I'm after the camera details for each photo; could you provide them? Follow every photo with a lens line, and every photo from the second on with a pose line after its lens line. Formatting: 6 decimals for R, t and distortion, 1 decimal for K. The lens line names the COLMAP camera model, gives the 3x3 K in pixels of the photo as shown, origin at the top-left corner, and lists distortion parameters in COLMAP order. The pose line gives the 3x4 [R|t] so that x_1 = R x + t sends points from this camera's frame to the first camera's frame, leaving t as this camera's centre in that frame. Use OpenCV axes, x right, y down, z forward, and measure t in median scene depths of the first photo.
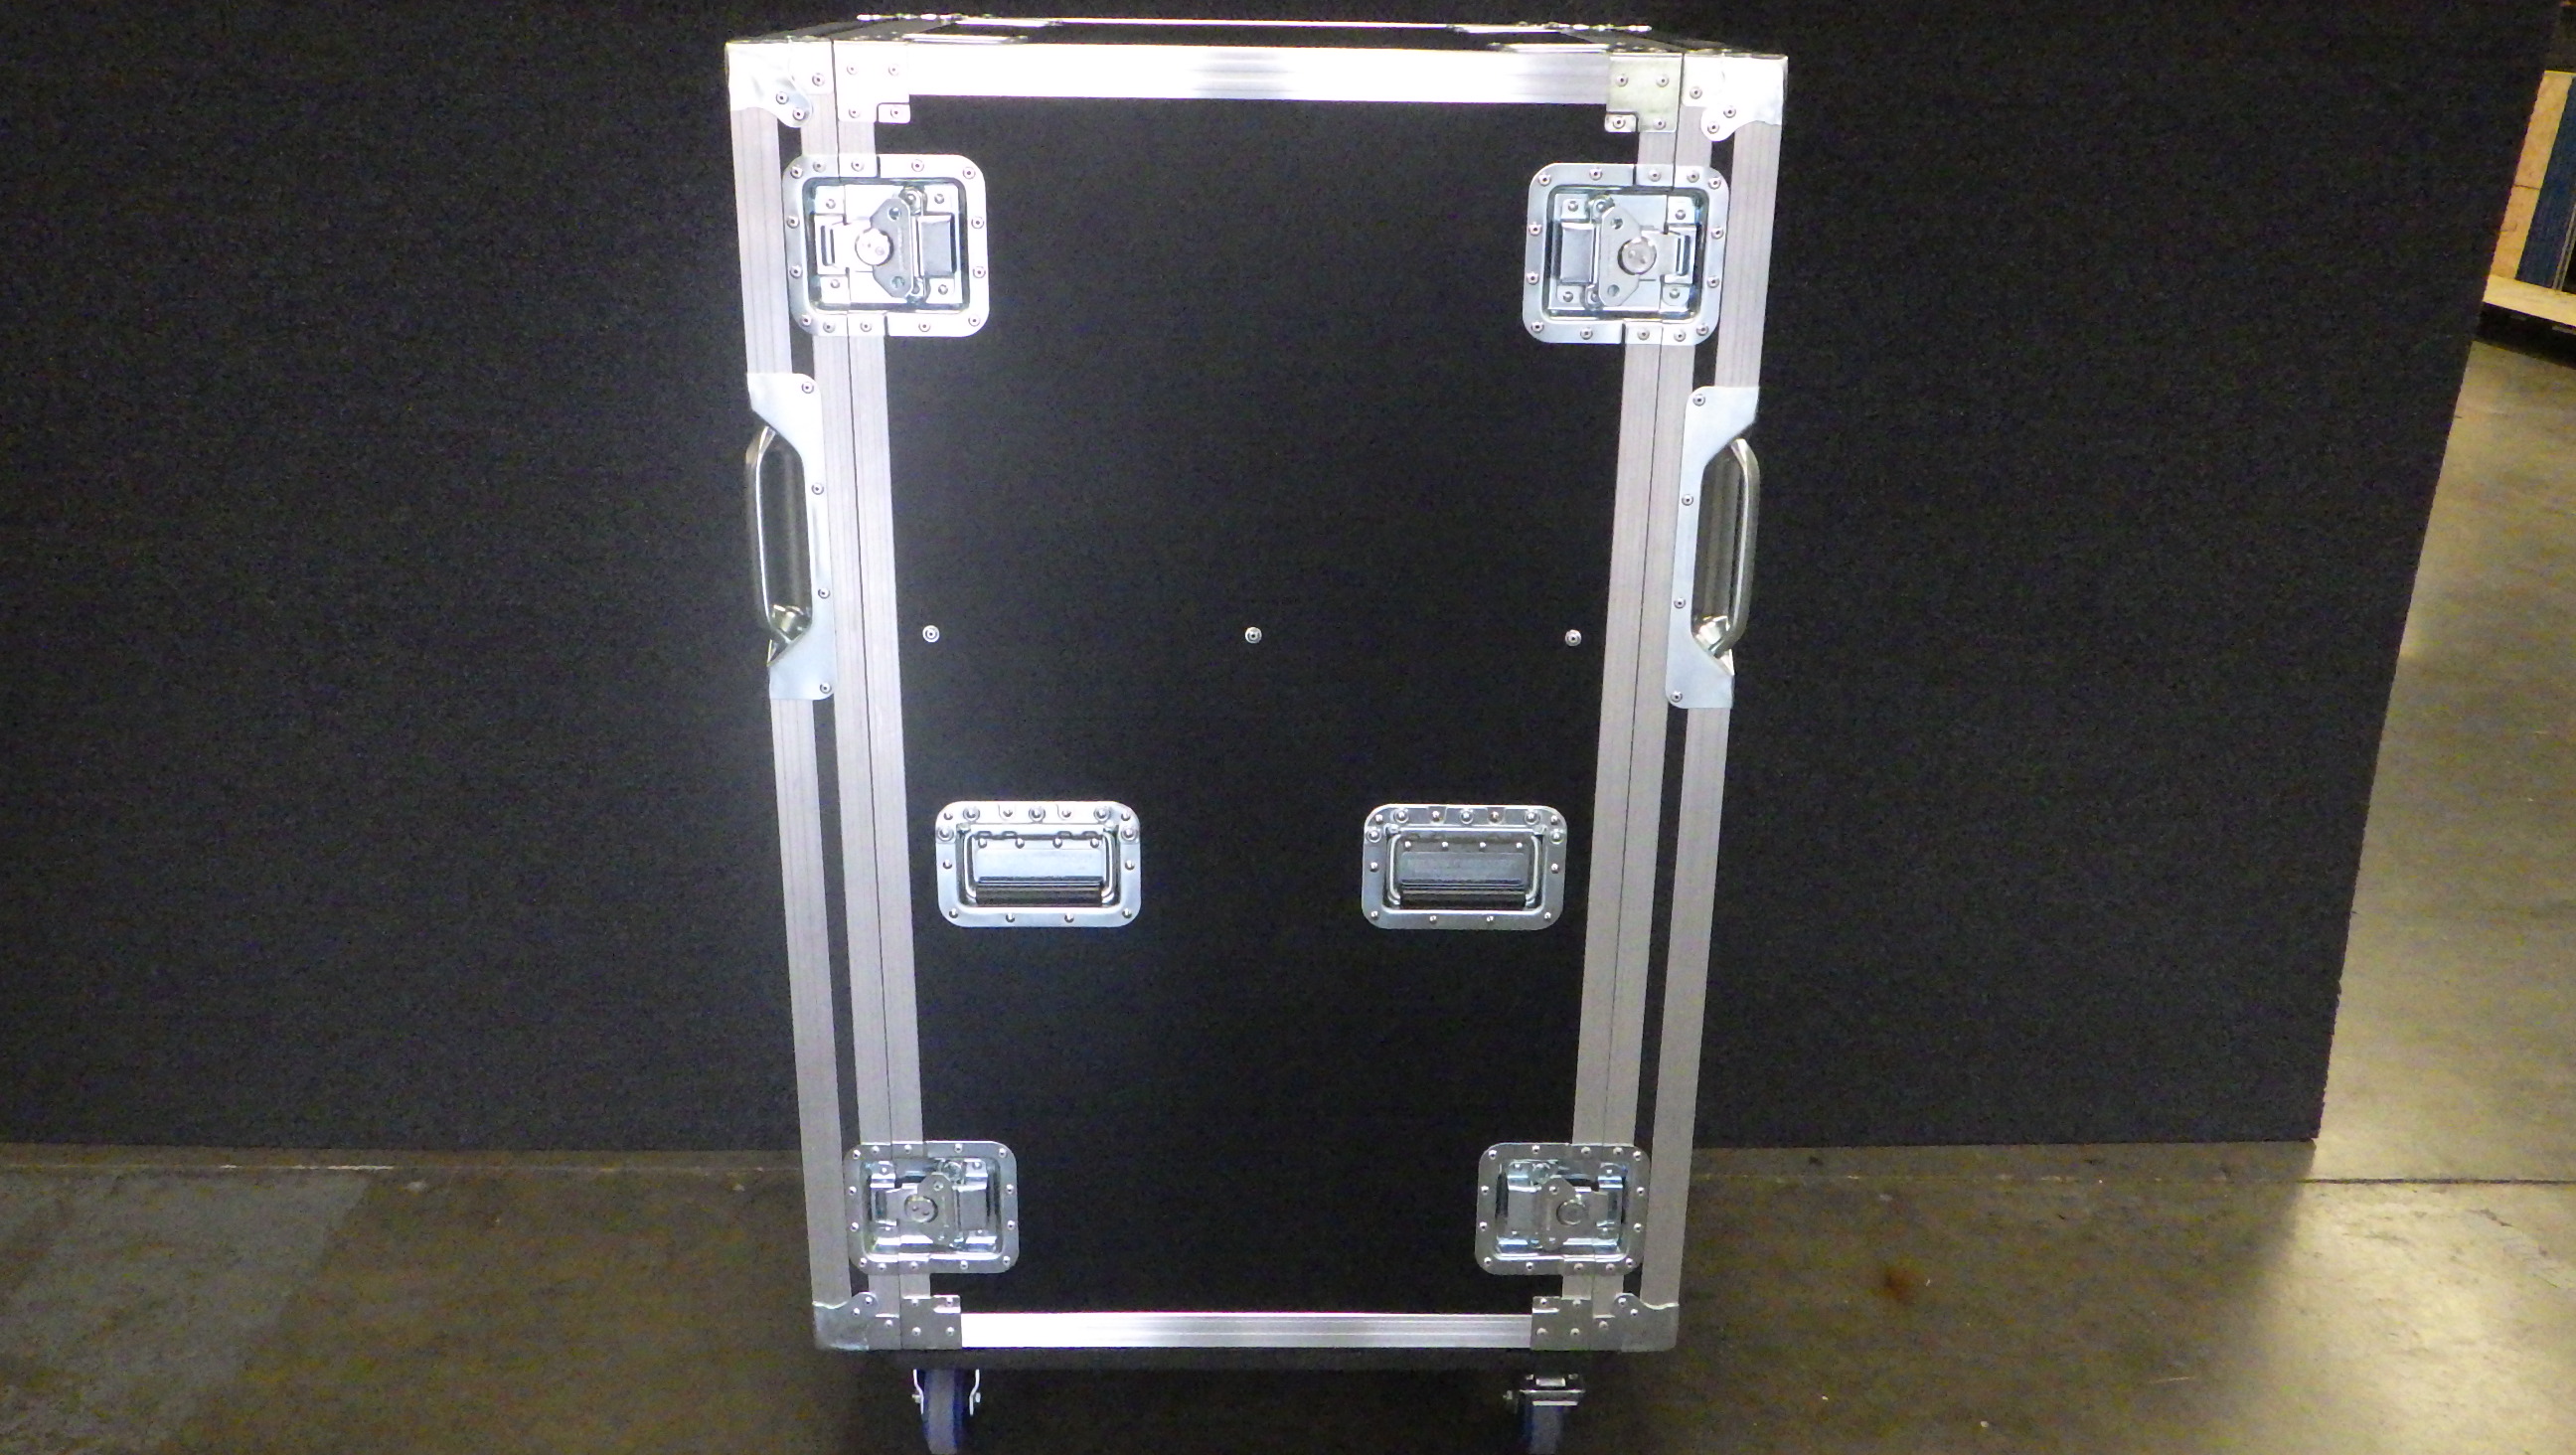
lens RADIAL K [[2162.7, 0, 1294.8], [0, 2162.7, 700.2], [0, 0, 1]] dist [-0.000736, 0.001733]
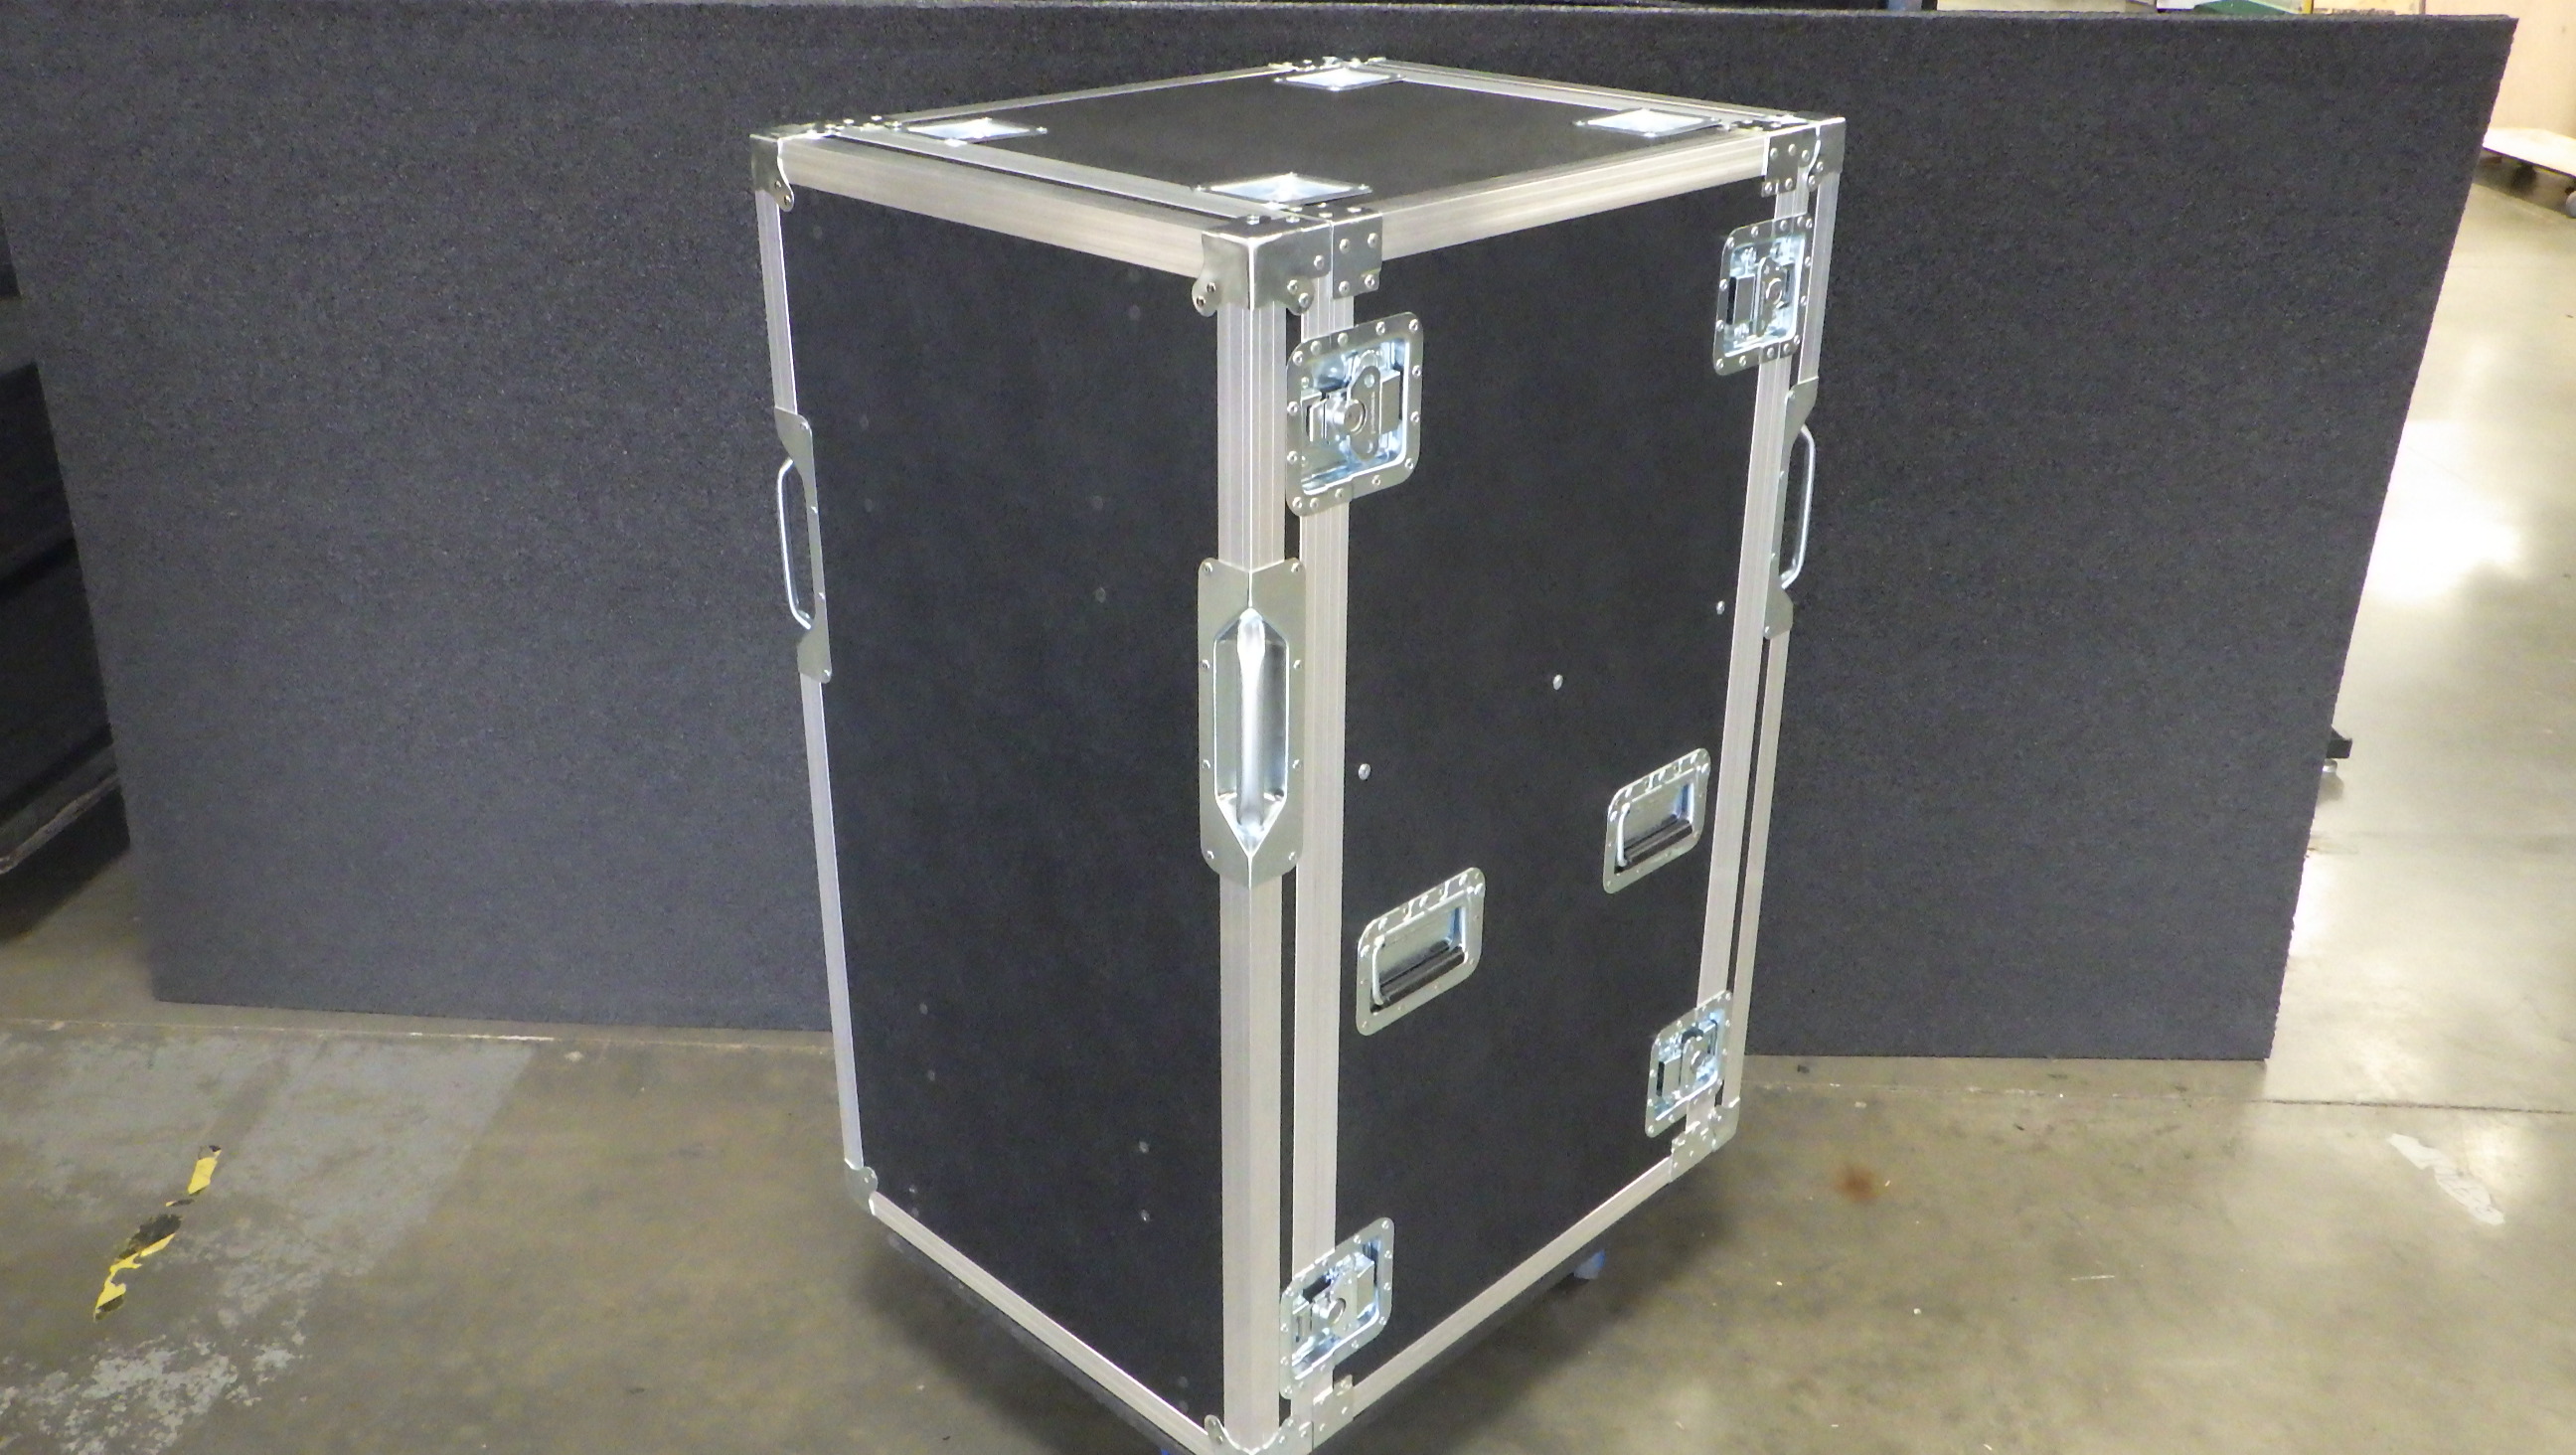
lens RADIAL K [[2162.7, 0, 1285.6], [0, 2162.7, 703.8], [0, 0, 1]] dist [-0.000736, 0.001733]
pose [[0.997743, 0.018860, -0.064439, 0.048010], [-0.013977, 0.997056, 0.075396, -0.059205], [0.065671, -0.074326, 0.995069, -0.120447]]
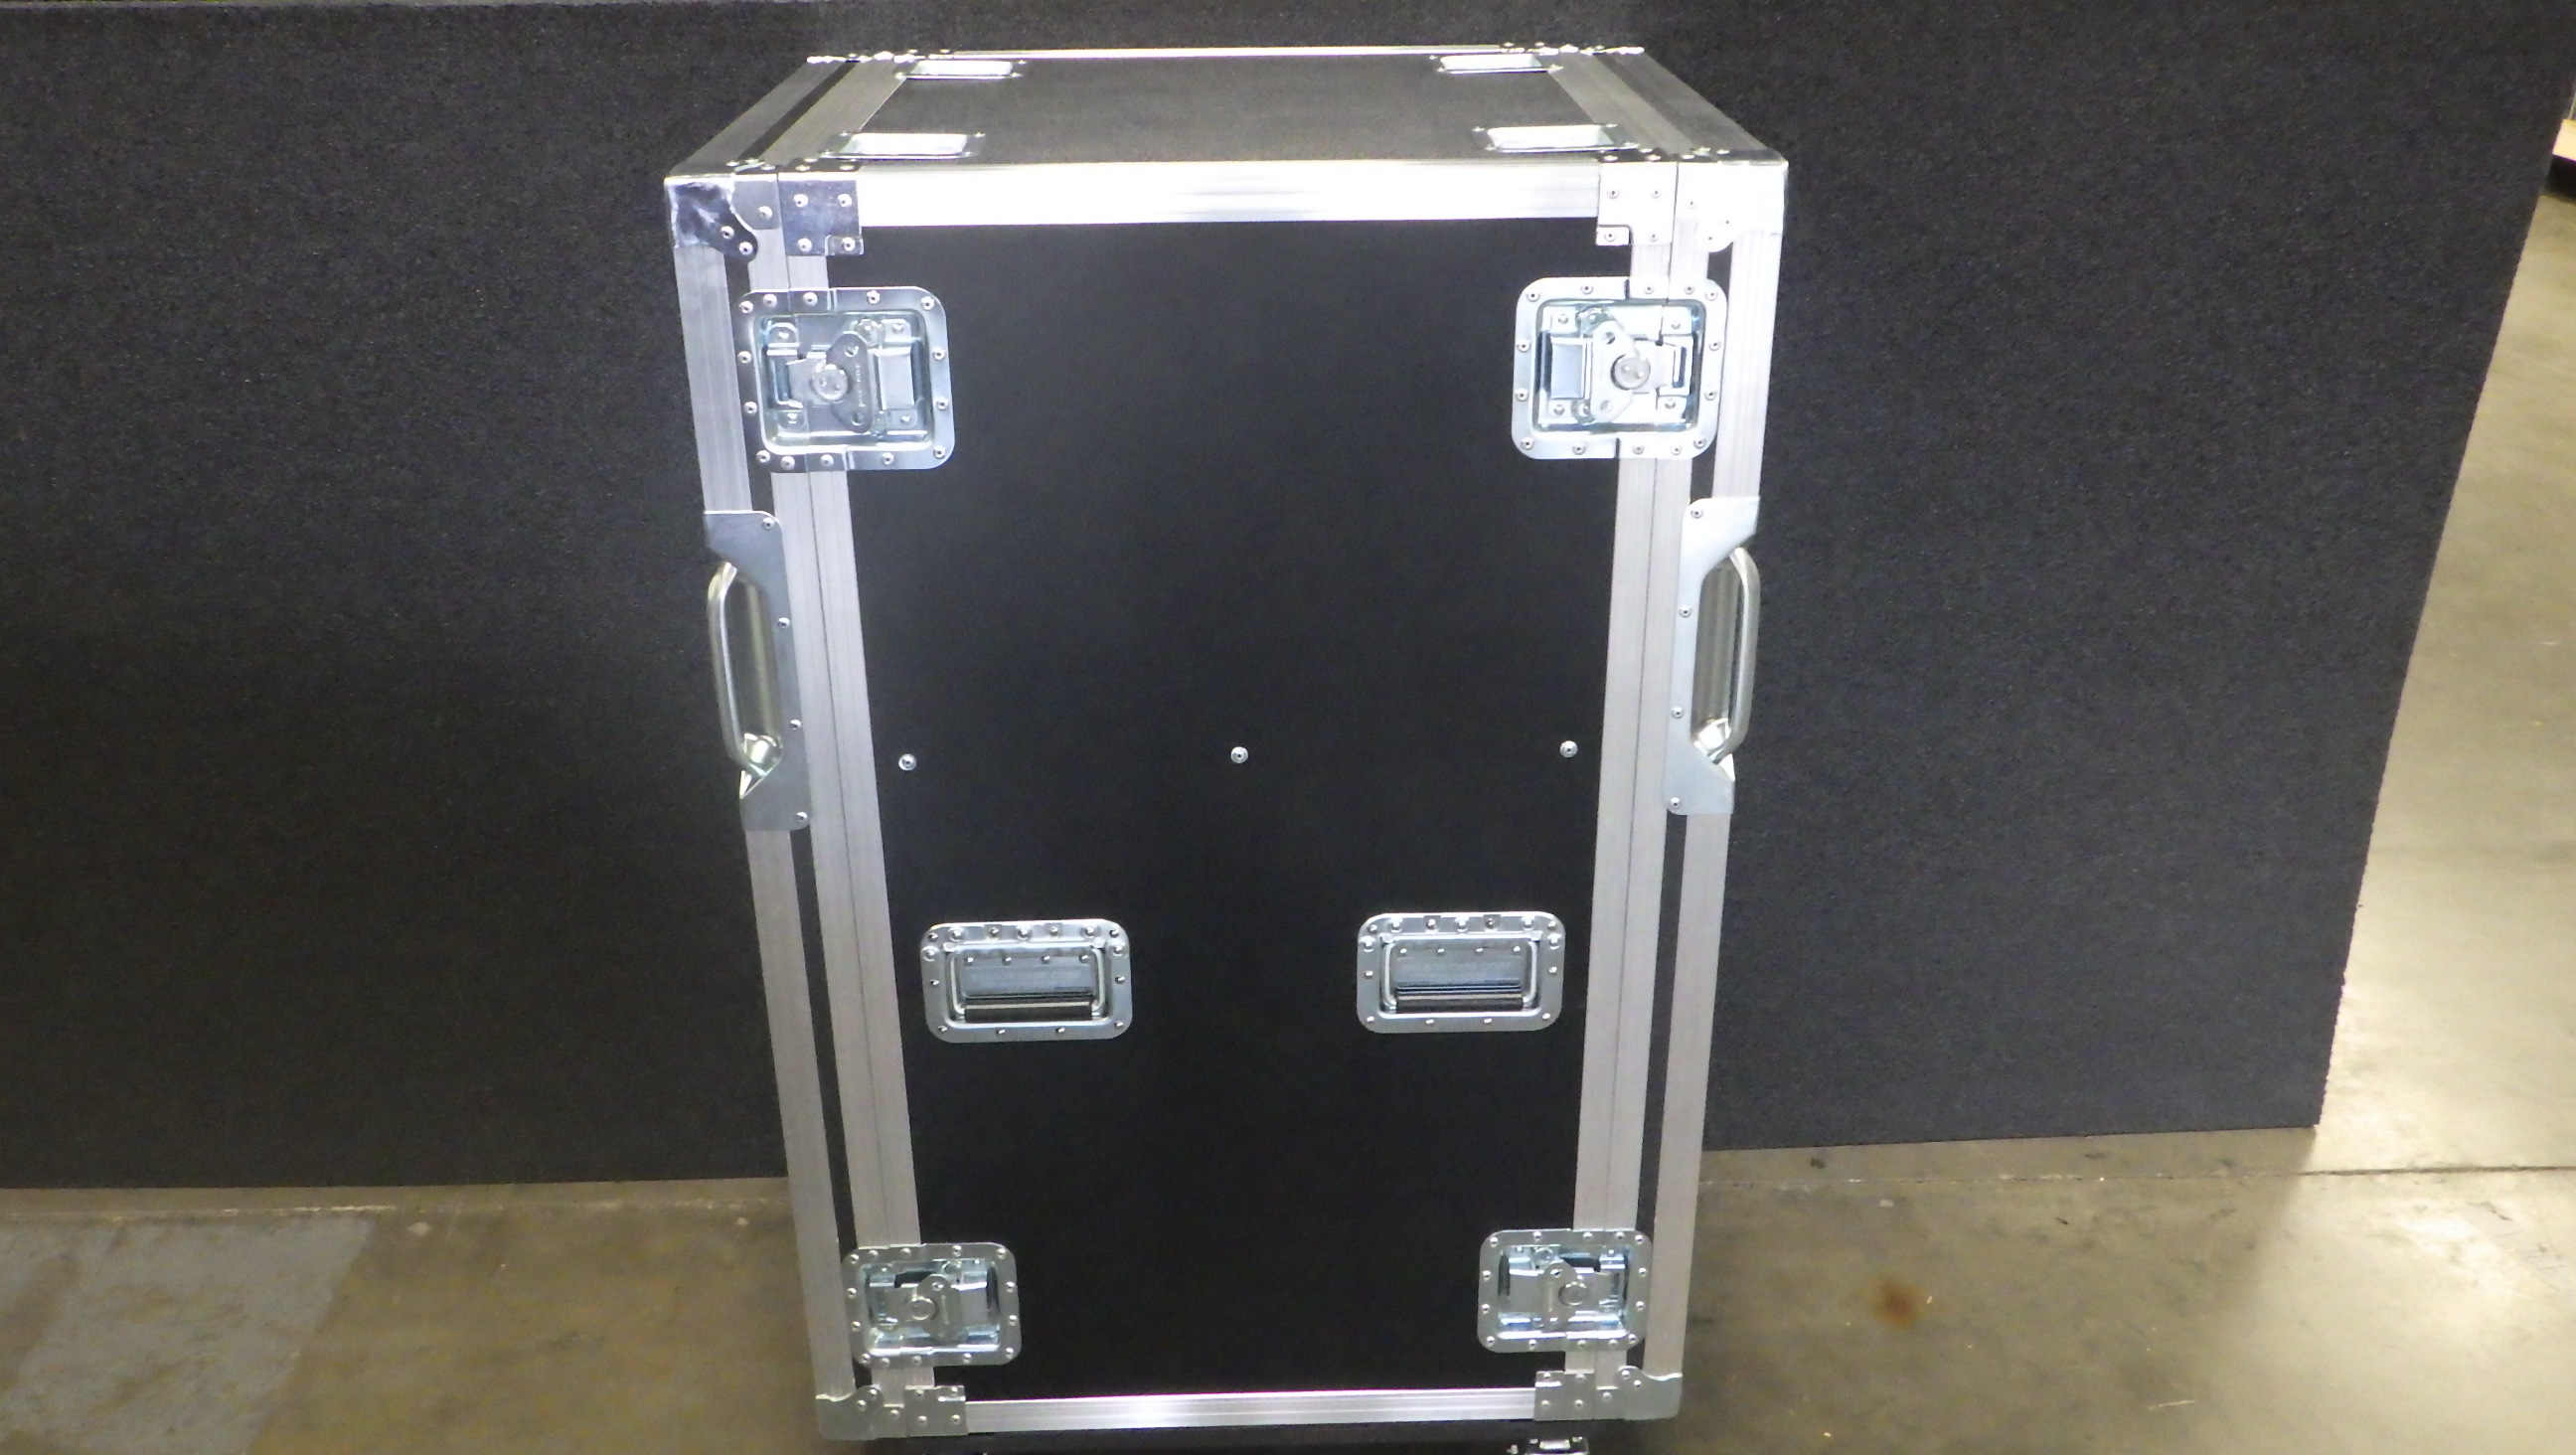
lens RADIAL K [[2162.7, 0, 1295.6], [0, 2162.7, 705.0], [0, 0, 1]] dist [-0.000736, 0.001733]
pose [[0.999731, -0.023192, 0.000466, 0.004425], [0.023057, 0.995697, 0.089749, -0.101892], [-0.002546, -0.089715, 0.995964, 0.025133]]
